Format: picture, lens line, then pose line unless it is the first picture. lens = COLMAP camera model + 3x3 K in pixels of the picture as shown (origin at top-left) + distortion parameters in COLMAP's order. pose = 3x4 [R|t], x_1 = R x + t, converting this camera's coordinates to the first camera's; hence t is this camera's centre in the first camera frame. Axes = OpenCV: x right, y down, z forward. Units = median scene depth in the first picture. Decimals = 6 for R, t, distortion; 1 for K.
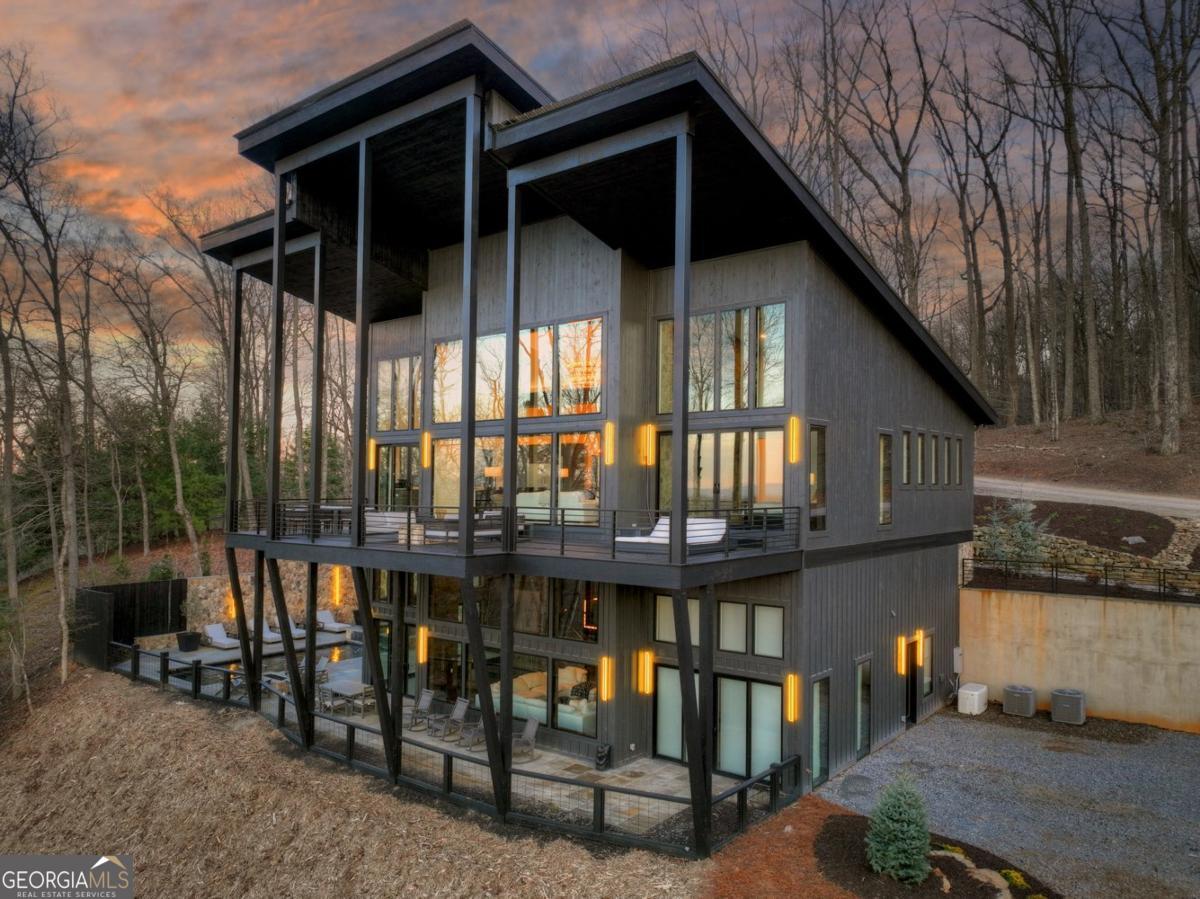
lens RADIAL K [[833.7, 0, 697.3], [0, 833.7, 484.9], [0, 0, 1]] dist [-0.002128, 0.012608]
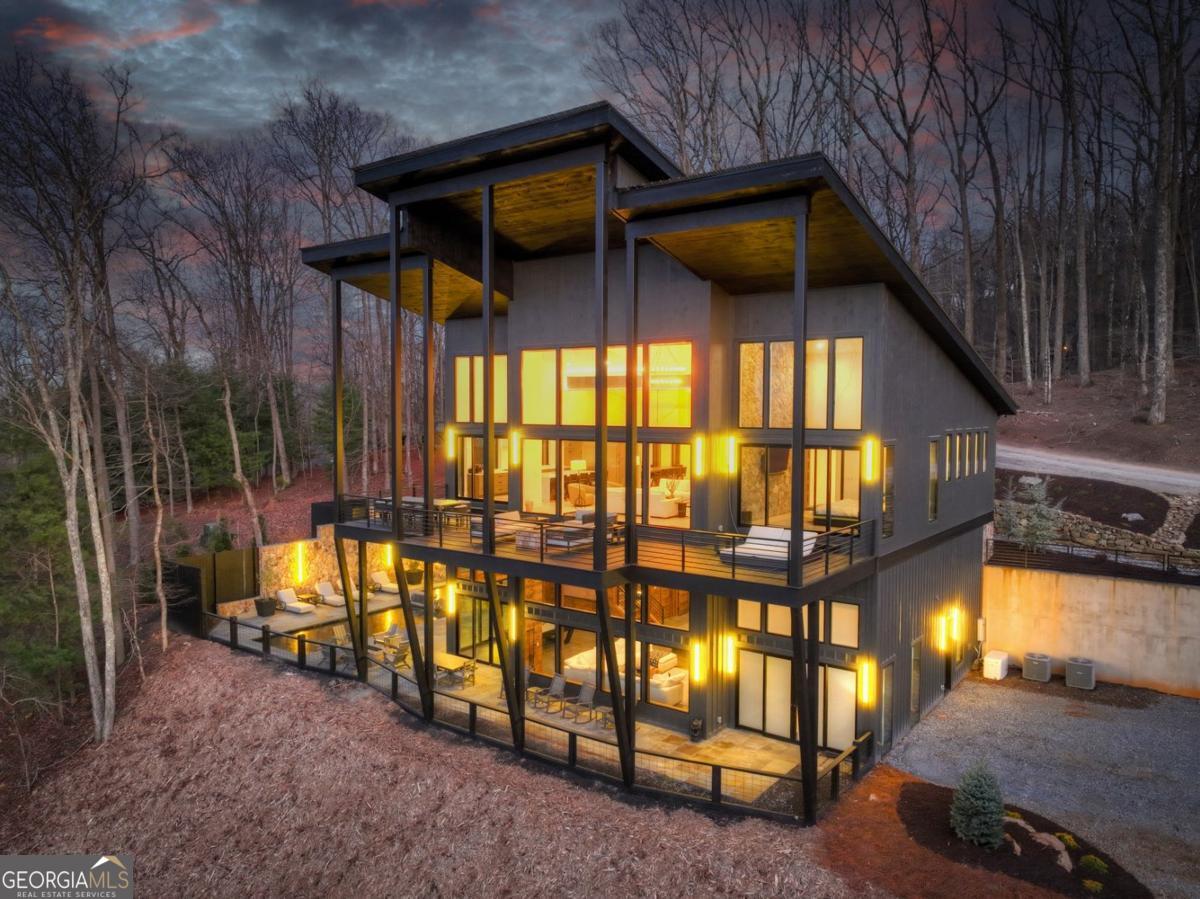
lens RADIAL K [[830.9, 0, 689.2], [0, 830.9, 453.7], [0, 0, 1]] dist [0.000995, 0.002124]
pose [[0.999320, 0.003204, 0.036743, -0.151845], [-0.005459, 0.998096, 0.061445, -0.114677], [-0.036476, -0.061604, 0.997434, -0.112937]]
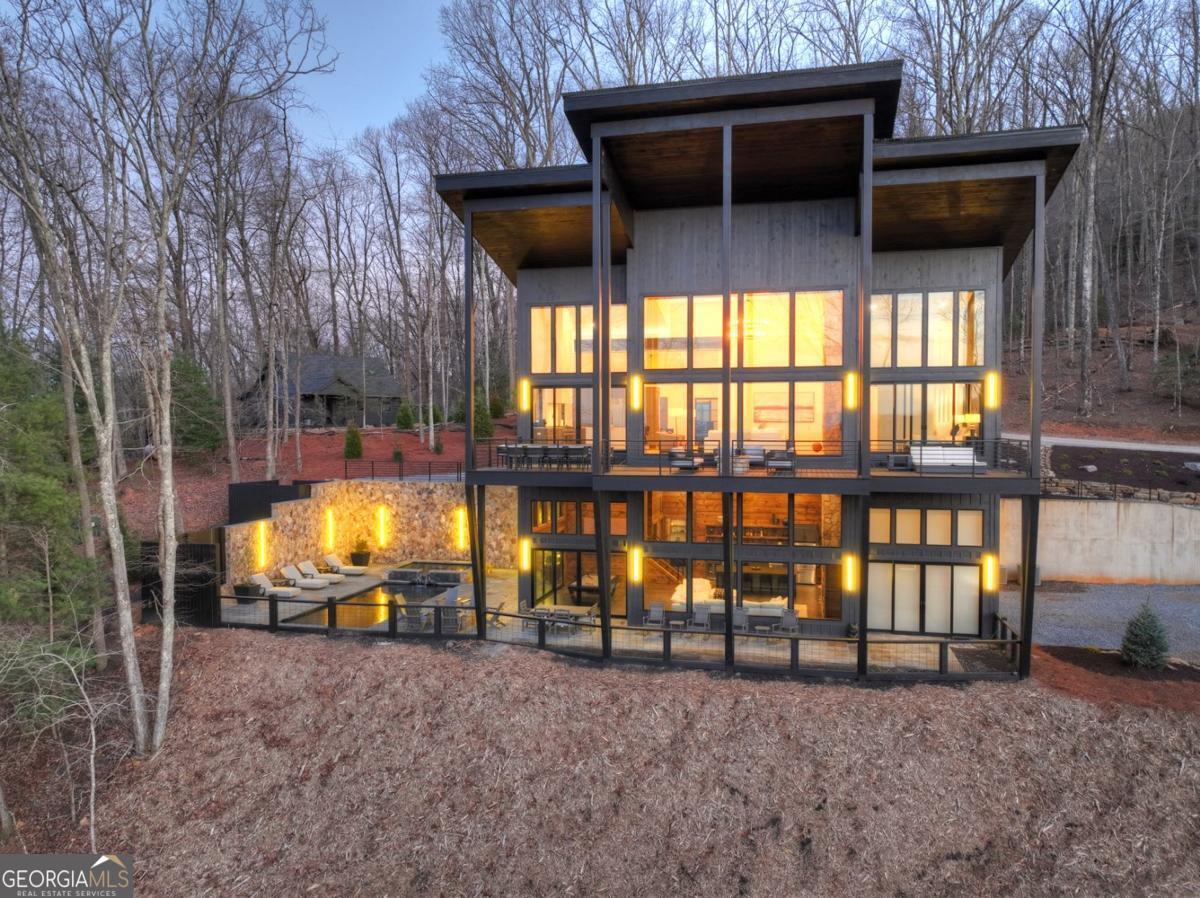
lens RADIAL K [[817.5, 0, 660.9], [0, 817.5, 447.9], [0, 0, 1]] dist [0.002341, 0.001401]
pose [[0.910457, -0.016962, 0.413255, -0.826001], [0.003255, 0.999422, 0.033848, -0.004984], [-0.413590, -0.029472, 0.909986, -0.022564]]
